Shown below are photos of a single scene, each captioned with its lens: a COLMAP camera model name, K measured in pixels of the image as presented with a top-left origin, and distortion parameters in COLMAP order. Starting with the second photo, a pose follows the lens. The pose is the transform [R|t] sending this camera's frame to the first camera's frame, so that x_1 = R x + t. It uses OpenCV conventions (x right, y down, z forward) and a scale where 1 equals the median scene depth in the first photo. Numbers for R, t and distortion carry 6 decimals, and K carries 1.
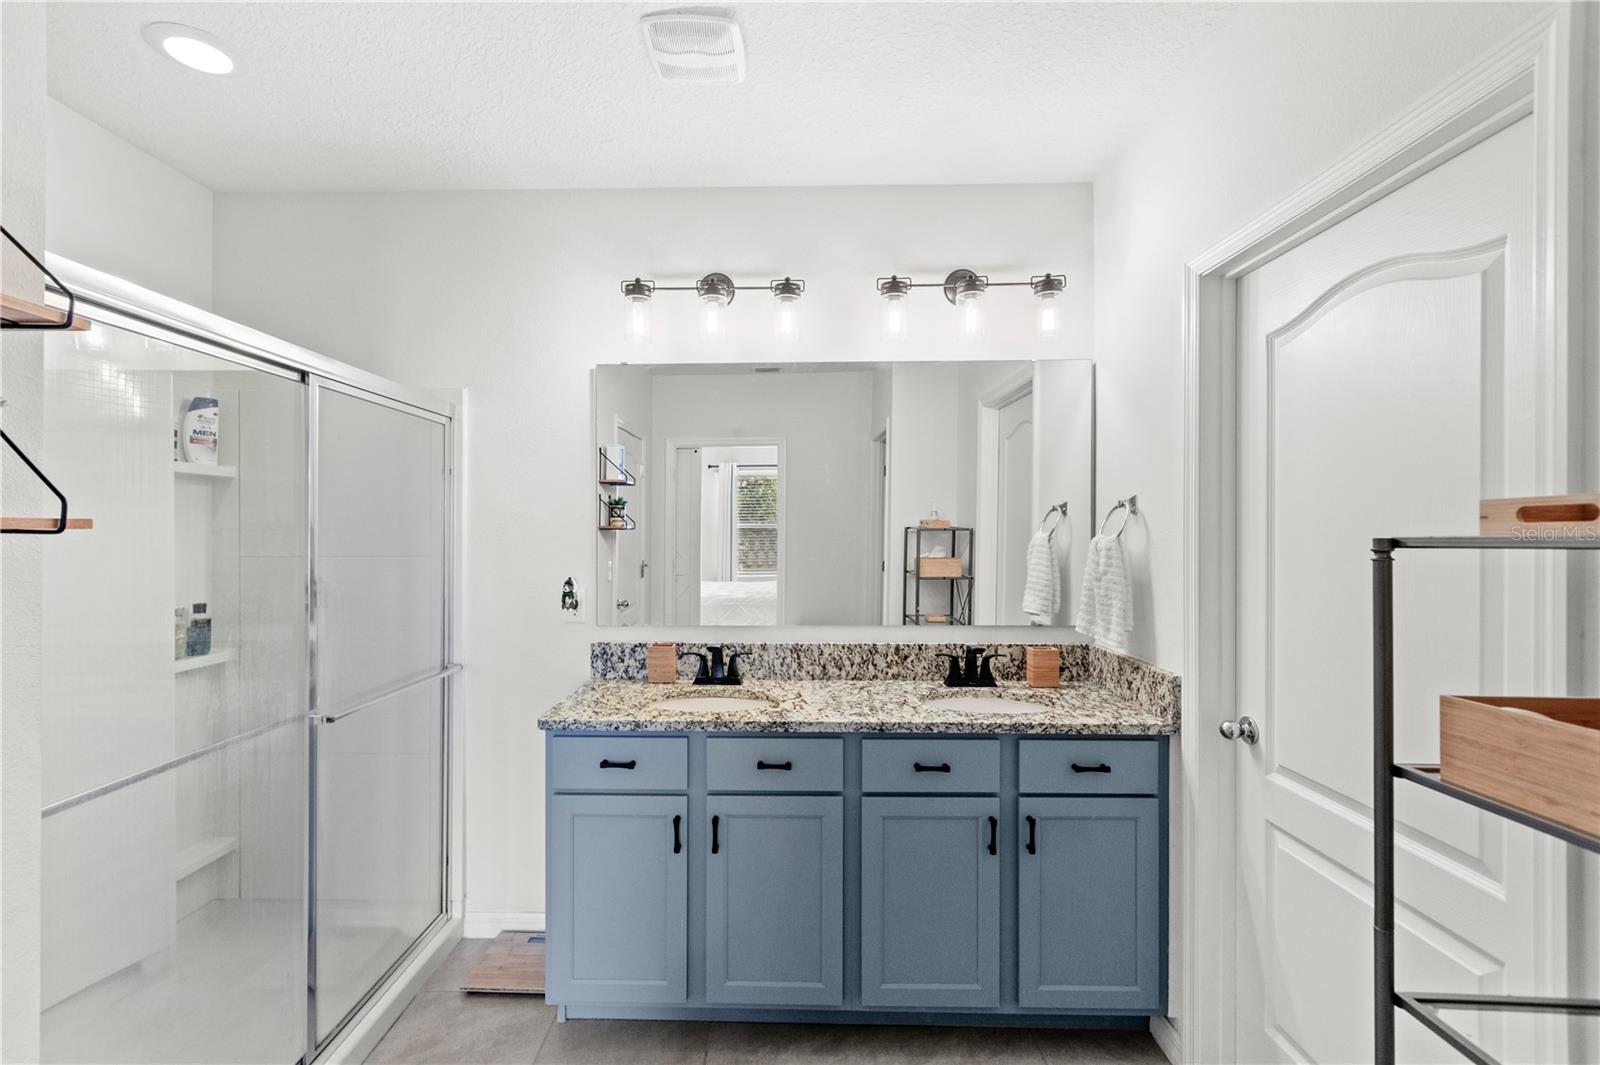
lens RADIAL K [[730.5, 0, 777.5], [0, 730.5, 536.7], [0, 0, 1]] dist [0.004070, -0.000204]
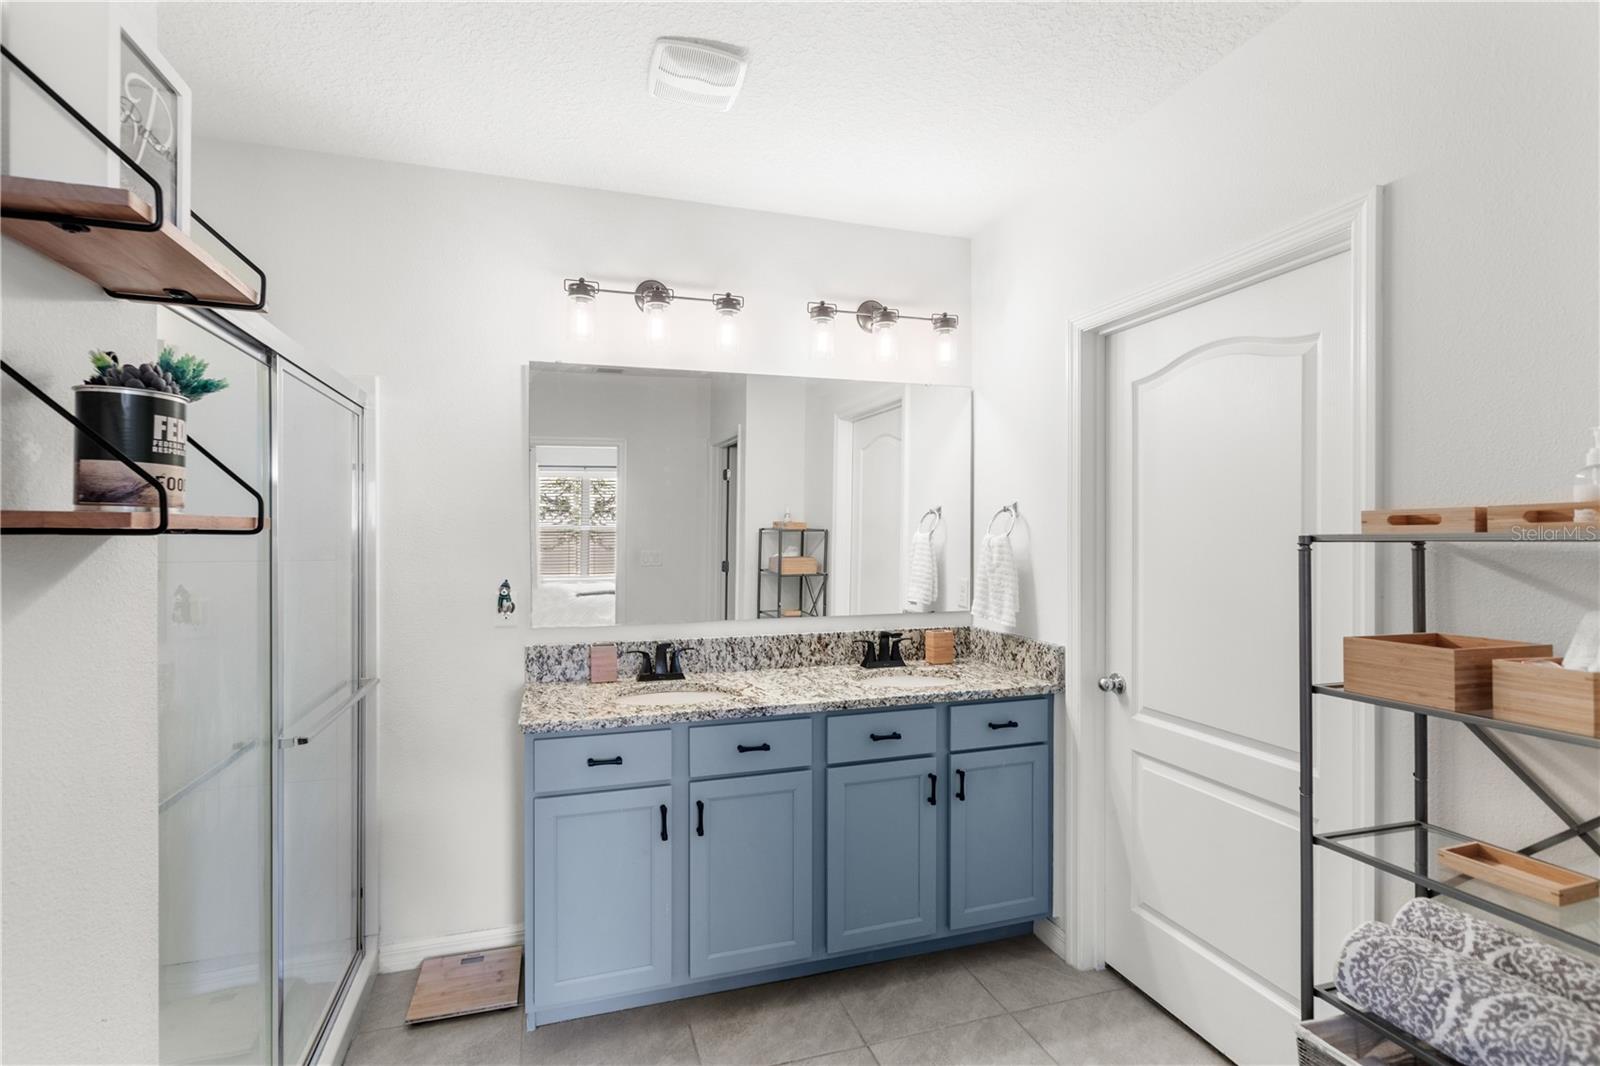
lens RADIAL K [[725.6, 0, 781.8], [0, 725.6, 540.8], [0, 0, 1]] dist [0.000847, 0.000187]
pose [[0.947939, -0.004967, 0.318412, -0.297771], [0.003532, 0.999981, 0.005083, 0.000684], [-0.318431, -0.003693, 0.947939, -0.031009]]
